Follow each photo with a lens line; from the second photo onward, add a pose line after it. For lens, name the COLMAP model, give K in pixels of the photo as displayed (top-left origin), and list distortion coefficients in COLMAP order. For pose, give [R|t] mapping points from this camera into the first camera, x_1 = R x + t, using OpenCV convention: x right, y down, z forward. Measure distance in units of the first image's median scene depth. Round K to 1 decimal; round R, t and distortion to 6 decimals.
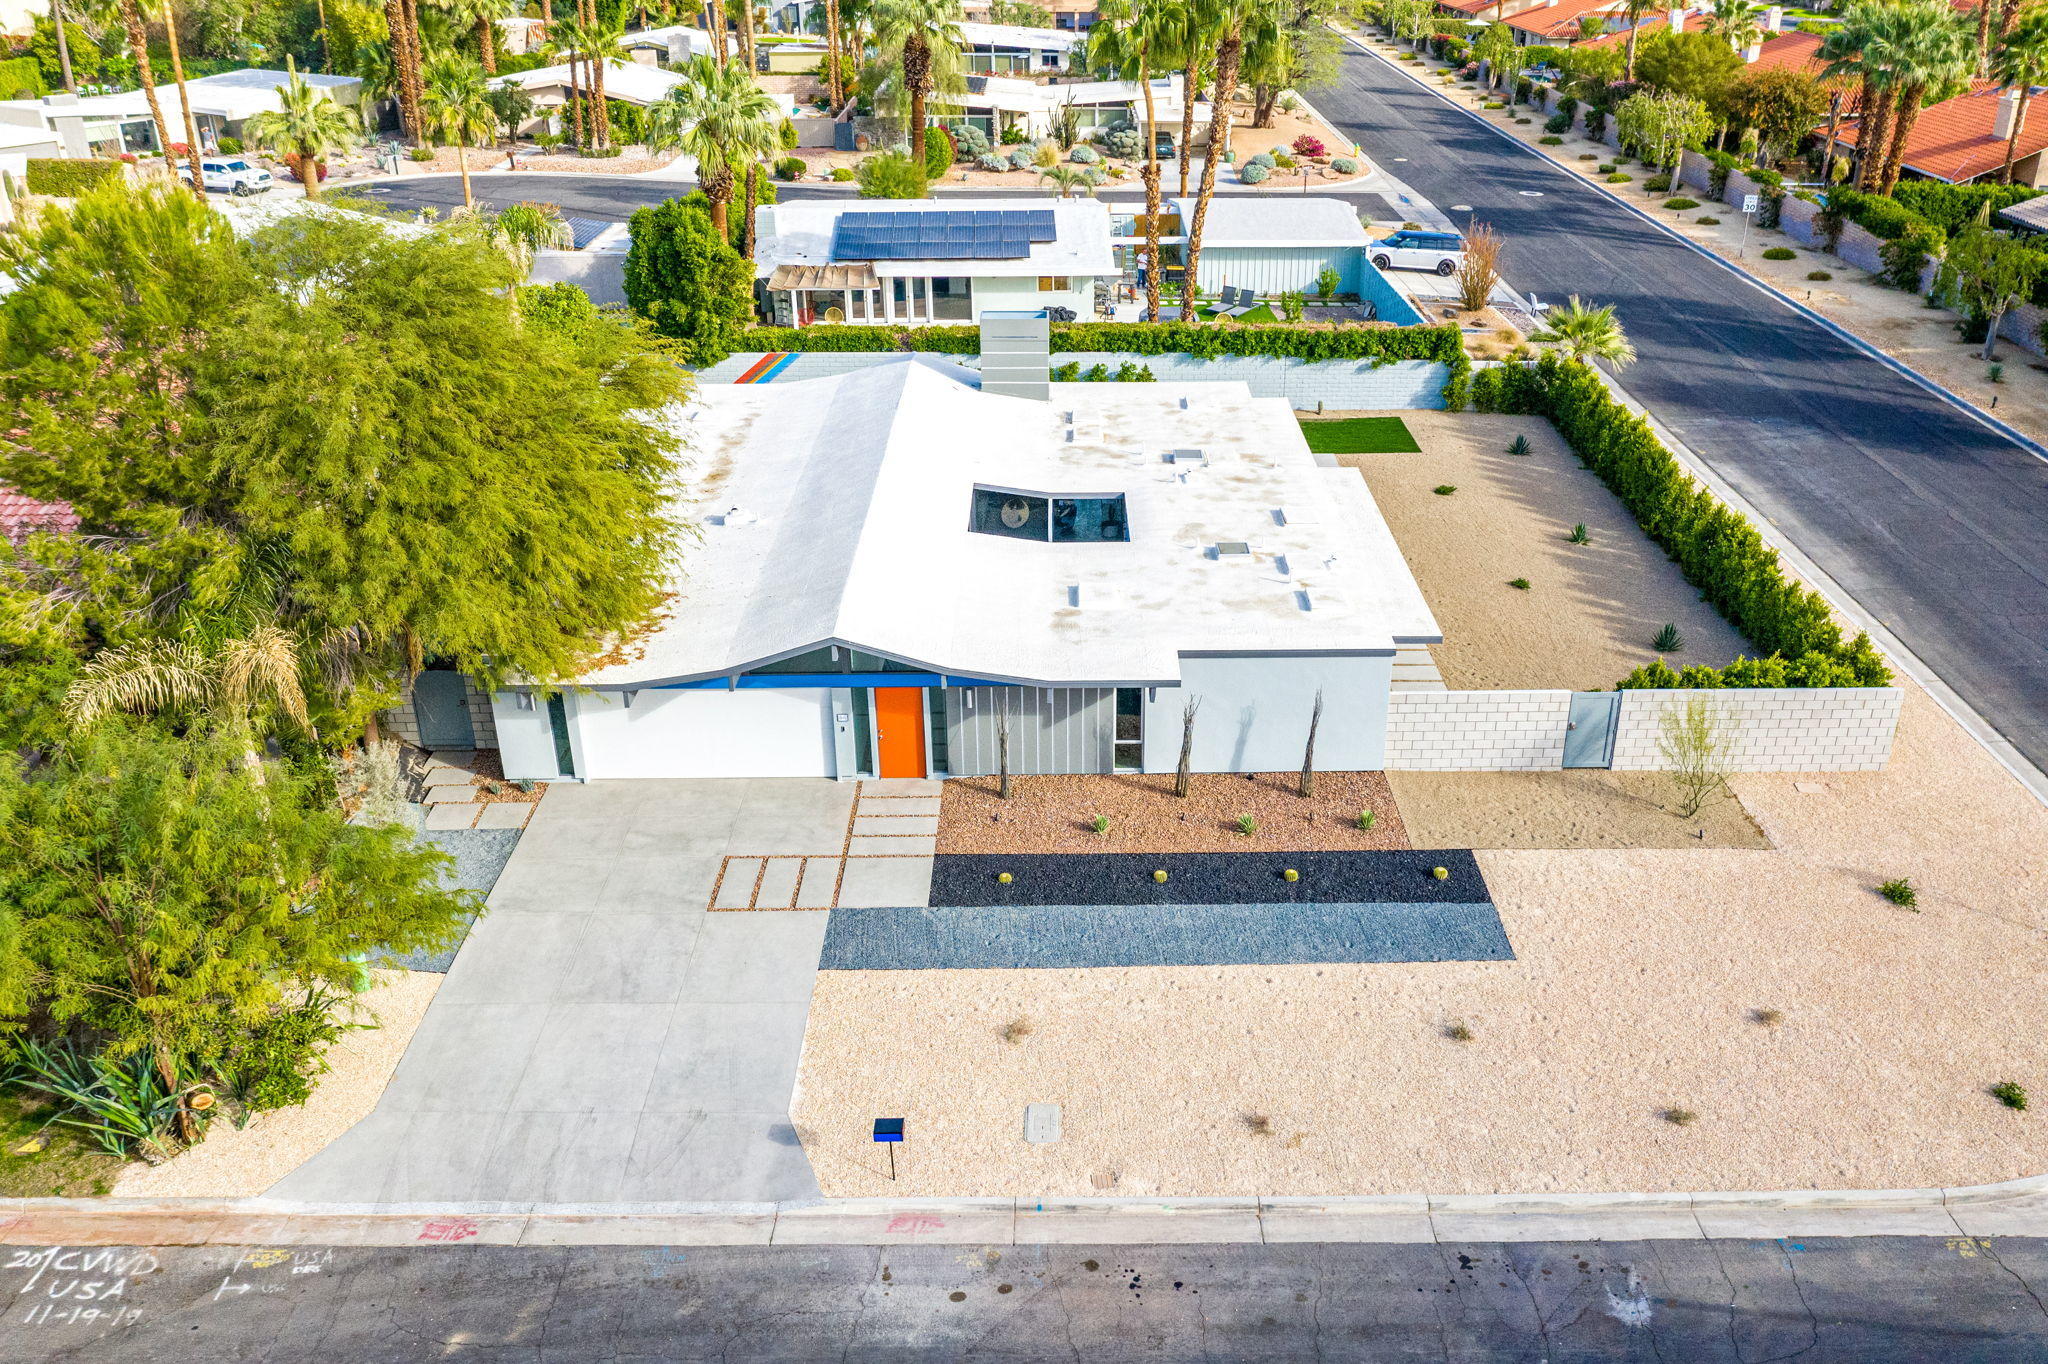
lens RADIAL K [[1689.8, 0, 1100.7], [0, 1689.8, 681.3], [0, 0, 1]] dist [-0.034760, -0.000054]
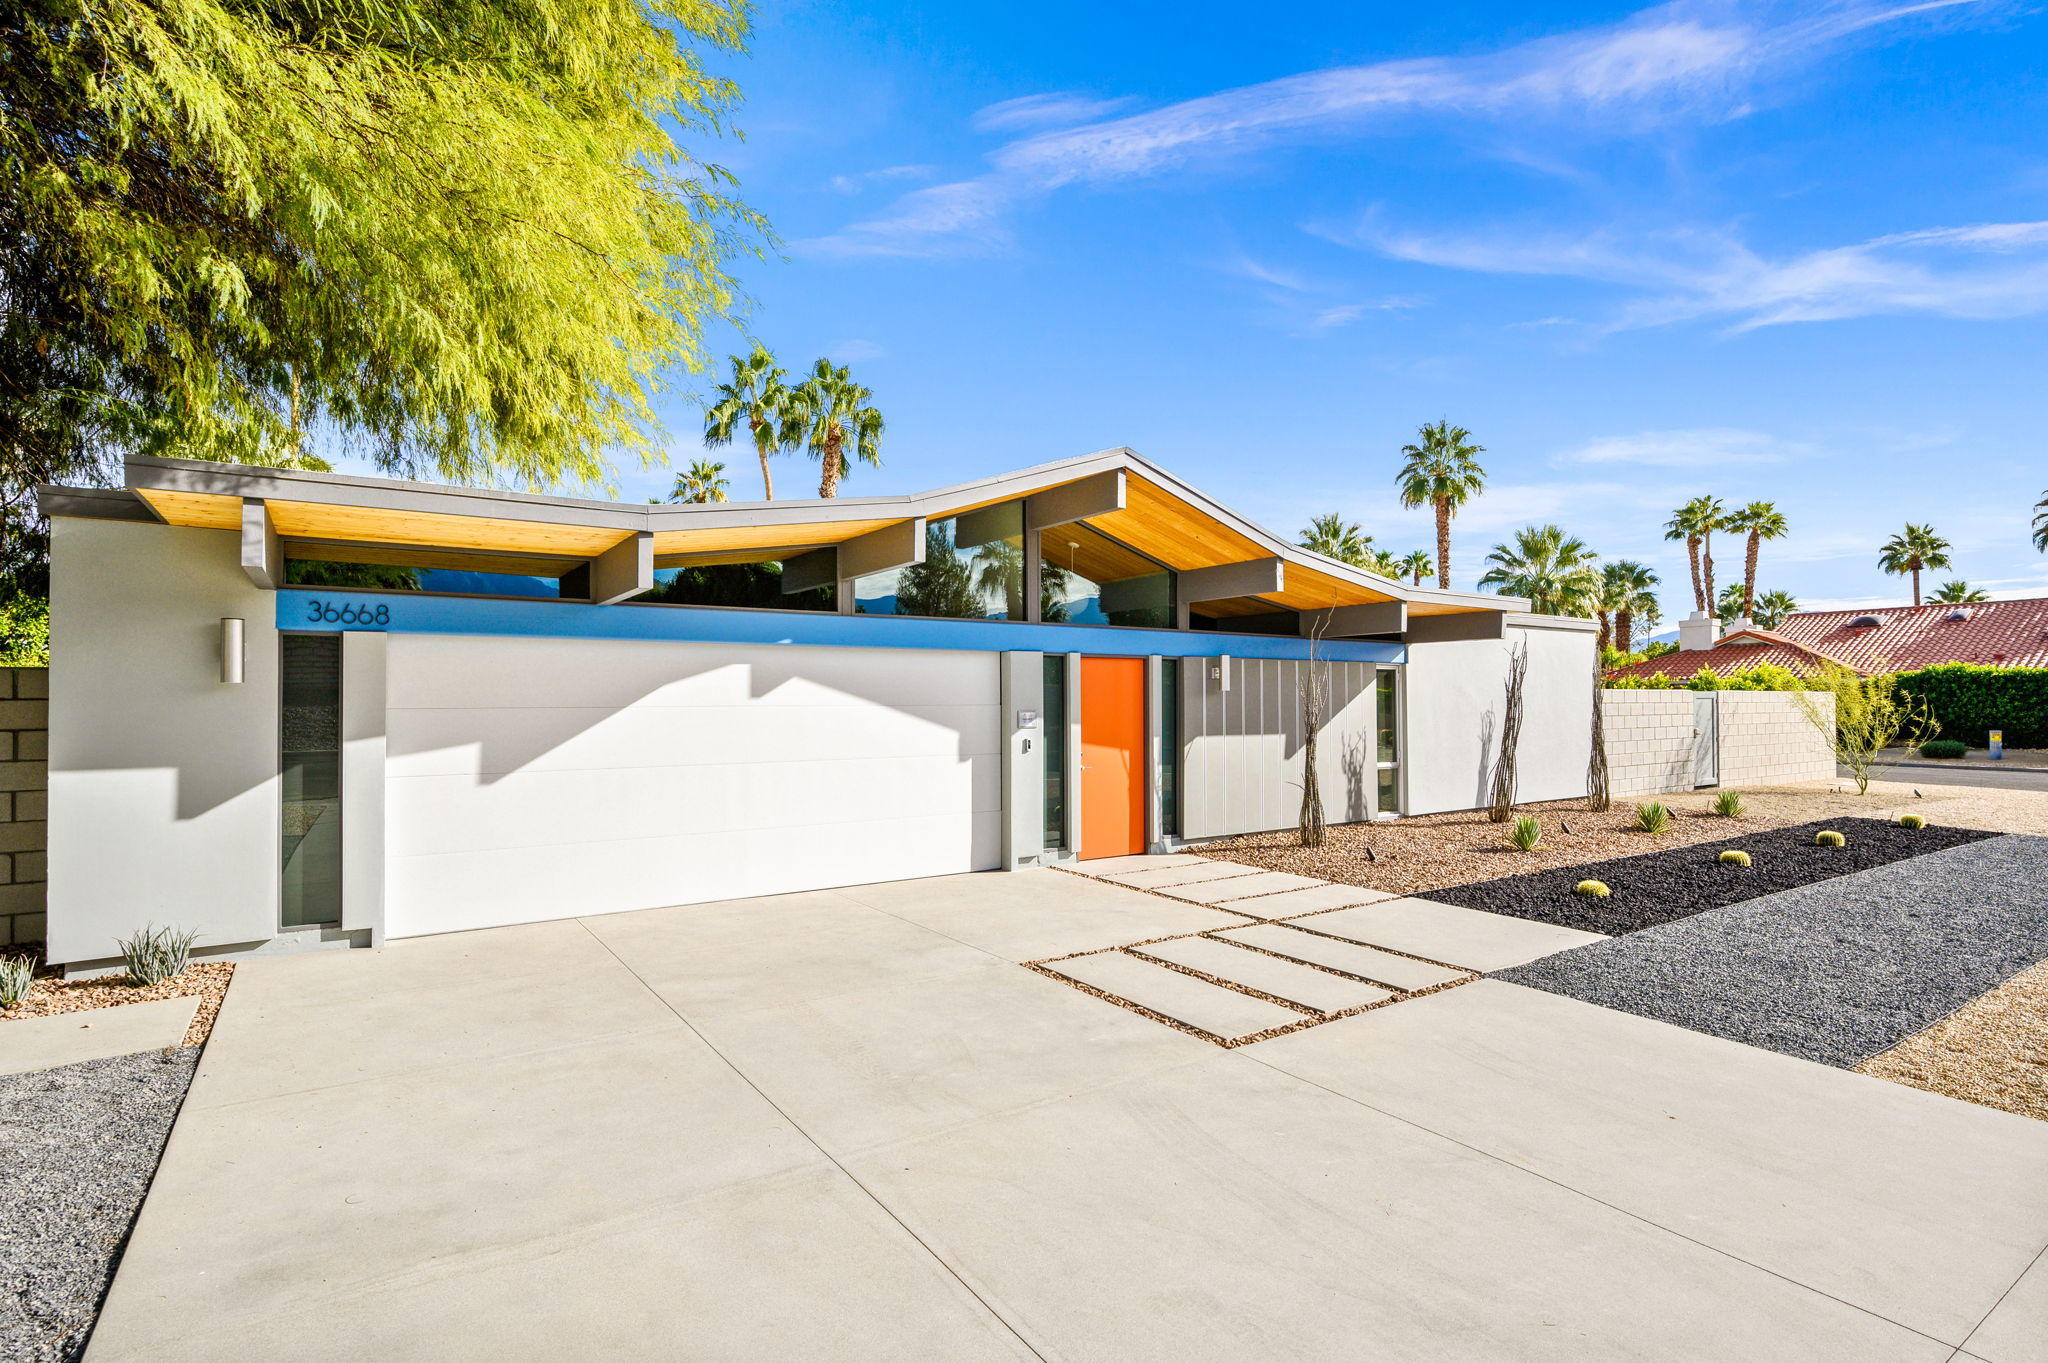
lens RADIAL K [[1013.1, 0, 1031.5], [0, 1013.1, 690.8], [0, 0, 1]] dist [0.002845, 0.000482]
pose [[0.838260, -0.000092, 0.545271, -0.307244], [0.244251, 0.894125, -0.375343, 0.122107], [-0.487506, 0.447818, 0.749531, 0.766557]]
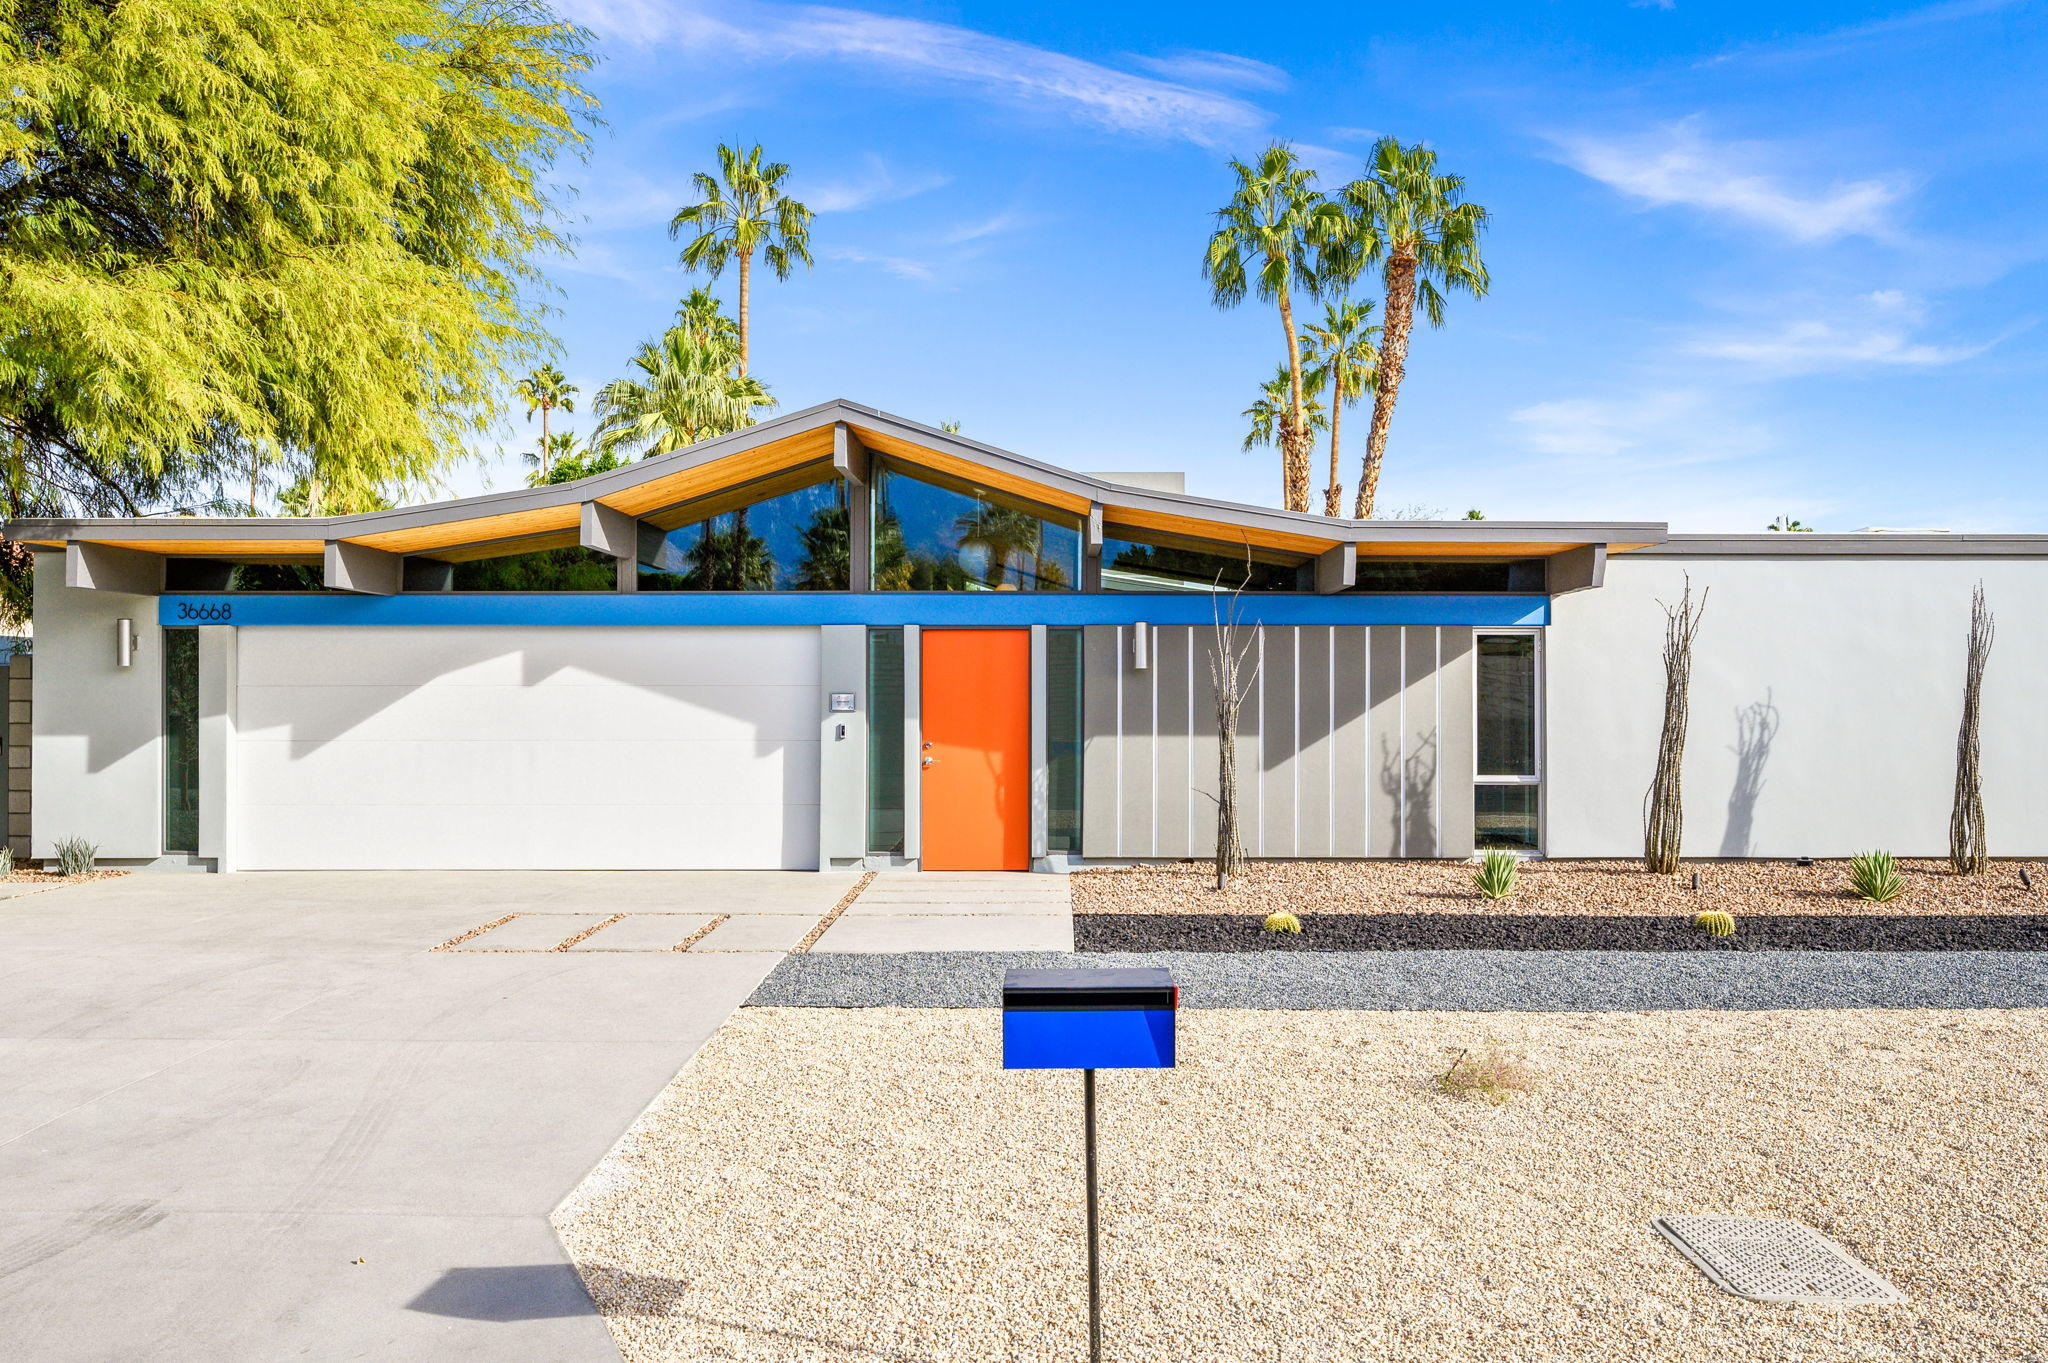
lens RADIAL K [[1862.0, 0, 1064.9], [0, 1862.0, 685.3], [0, 0, 1]] dist [0.002635, -0.010399]
pose [[0.999823, -0.003032, -0.018582, -0.086579], [-0.005504, 0.896776, -0.442451, 0.223498], [0.018006, 0.442474, 0.896600, 0.567076]]
